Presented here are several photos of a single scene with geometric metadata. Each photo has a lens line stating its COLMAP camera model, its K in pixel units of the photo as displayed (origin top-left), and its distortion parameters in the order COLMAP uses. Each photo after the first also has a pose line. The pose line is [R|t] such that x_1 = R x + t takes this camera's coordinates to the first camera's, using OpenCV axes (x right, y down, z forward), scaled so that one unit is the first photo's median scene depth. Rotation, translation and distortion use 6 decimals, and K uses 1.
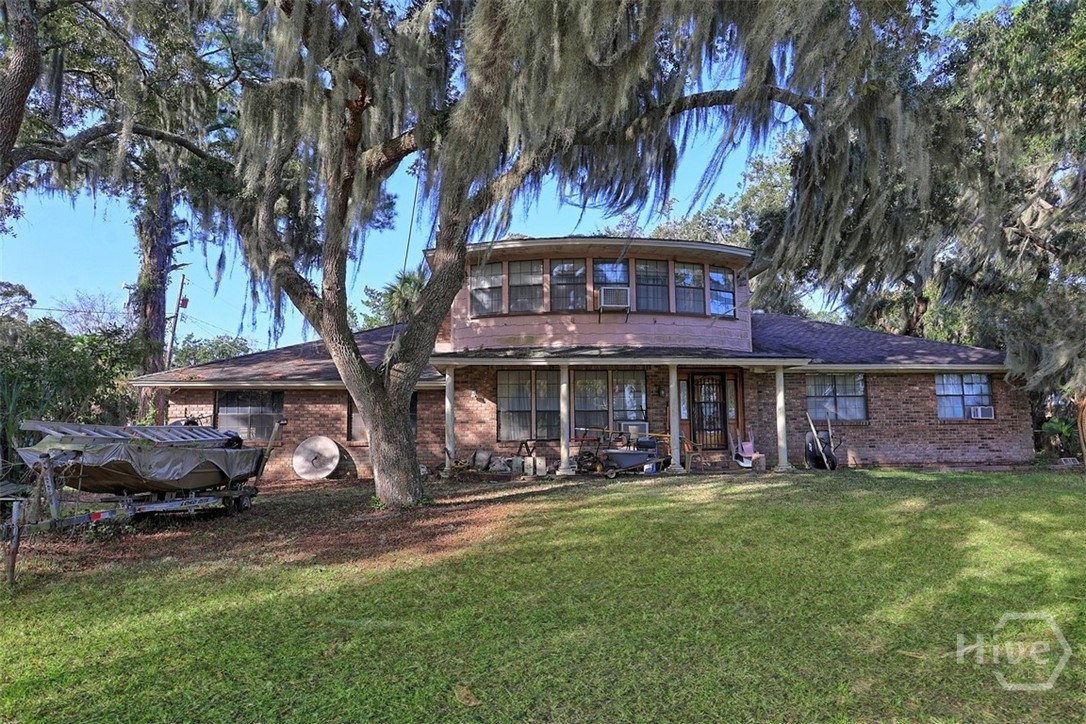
lens RADIAL K [[619.6, 0, 543.0], [0, 619.6, 362.0], [0, 0, 1]] dist [-0.059623, 0.055793]
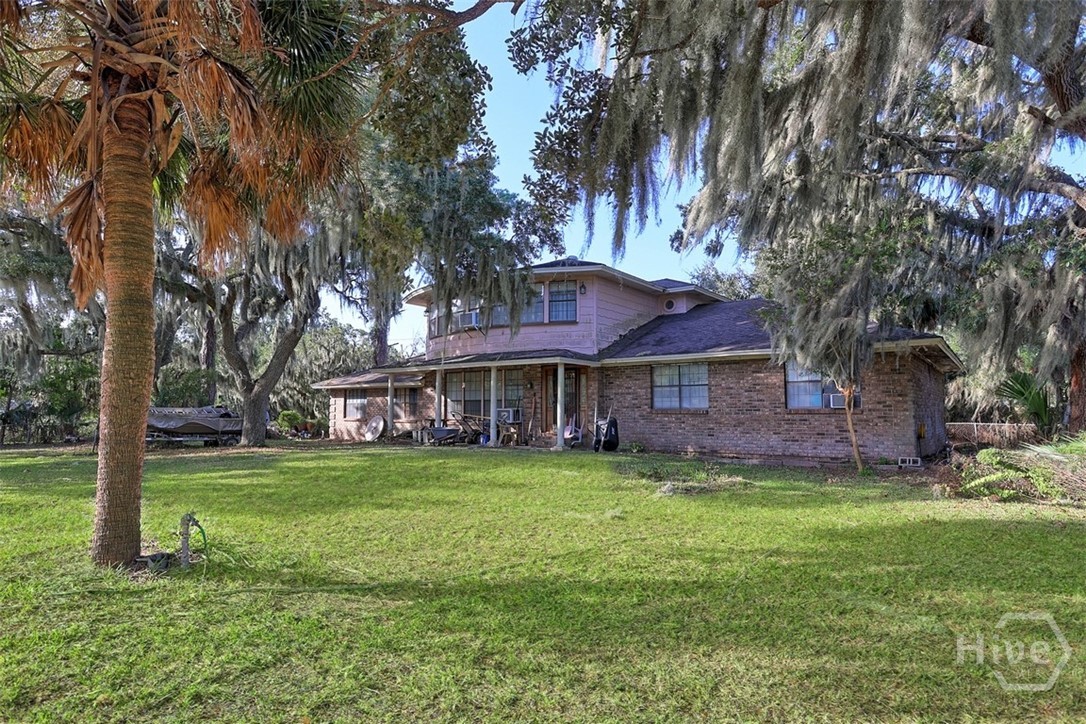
lens RADIAL K [[619.6, 0, 543.0], [0, 619.6, 362.0], [0, 0, 1]] dist [-0.059623, 0.055793]
pose [[0.689503, -0.048570, -0.722652, 1.095414], [0.057368, 0.998277, -0.012358, 0.015694], [0.722007, -0.032936, 0.691101, 0.108008]]
